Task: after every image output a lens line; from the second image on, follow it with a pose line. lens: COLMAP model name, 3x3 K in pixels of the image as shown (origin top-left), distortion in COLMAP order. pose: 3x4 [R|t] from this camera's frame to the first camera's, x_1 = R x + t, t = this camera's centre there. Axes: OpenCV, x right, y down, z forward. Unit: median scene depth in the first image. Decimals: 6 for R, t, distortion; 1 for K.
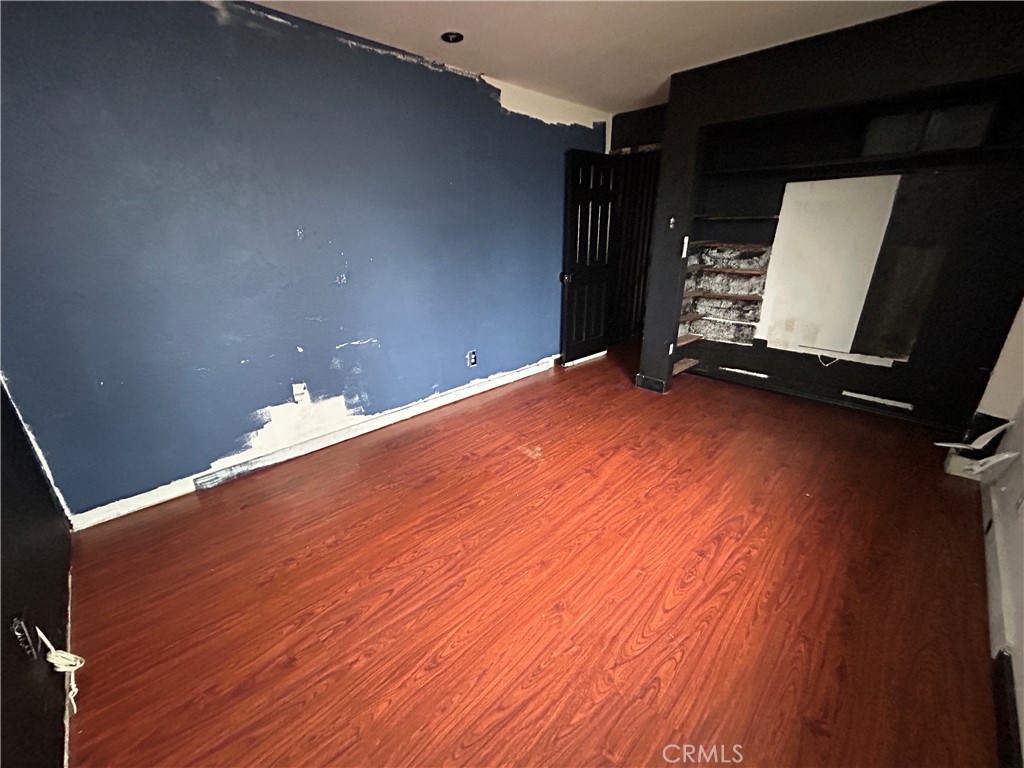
lens RADIAL K [[411.8, 0, 514.0], [0, 411.8, 384.5], [0, 0, 1]] dist [0.000074, 0.000014]
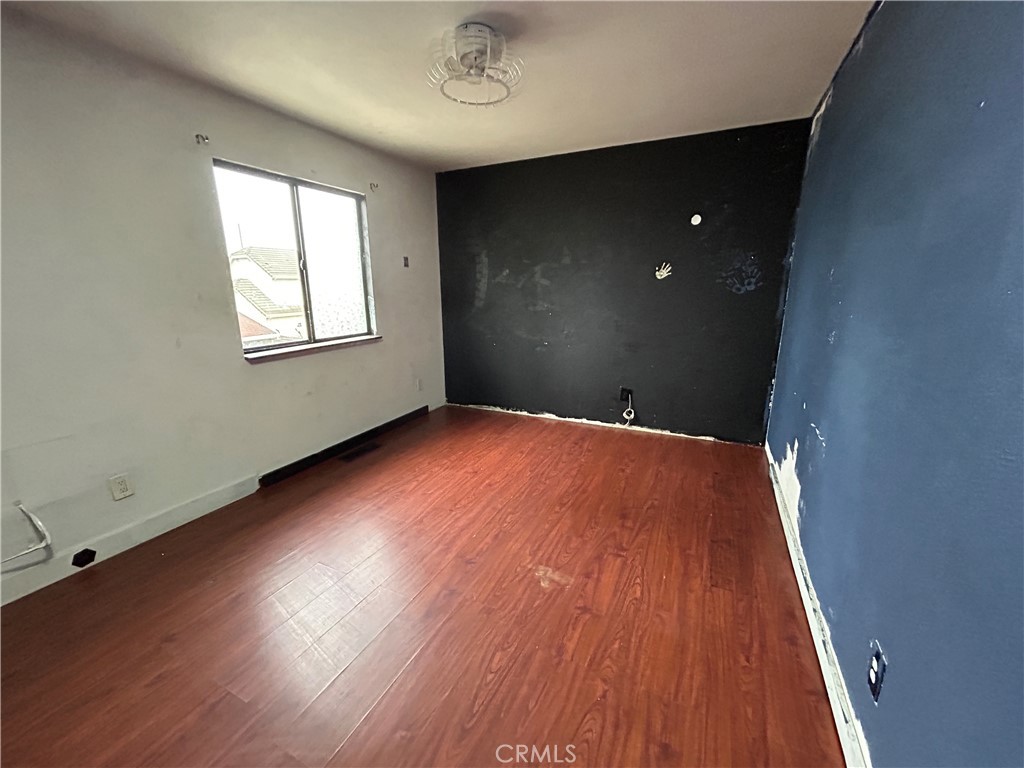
lens RADIAL K [[411.8, 0, 512.2], [0, 411.8, 383.1], [0, 0, 1]] dist [0.000074, 0.000014]
pose [[-0.943408, 0.091244, -0.318834, 0.375451], [-0.104156, 0.831236, 0.546076, -0.614376], [0.314852, 0.548381, -0.774691, 1.681397]]
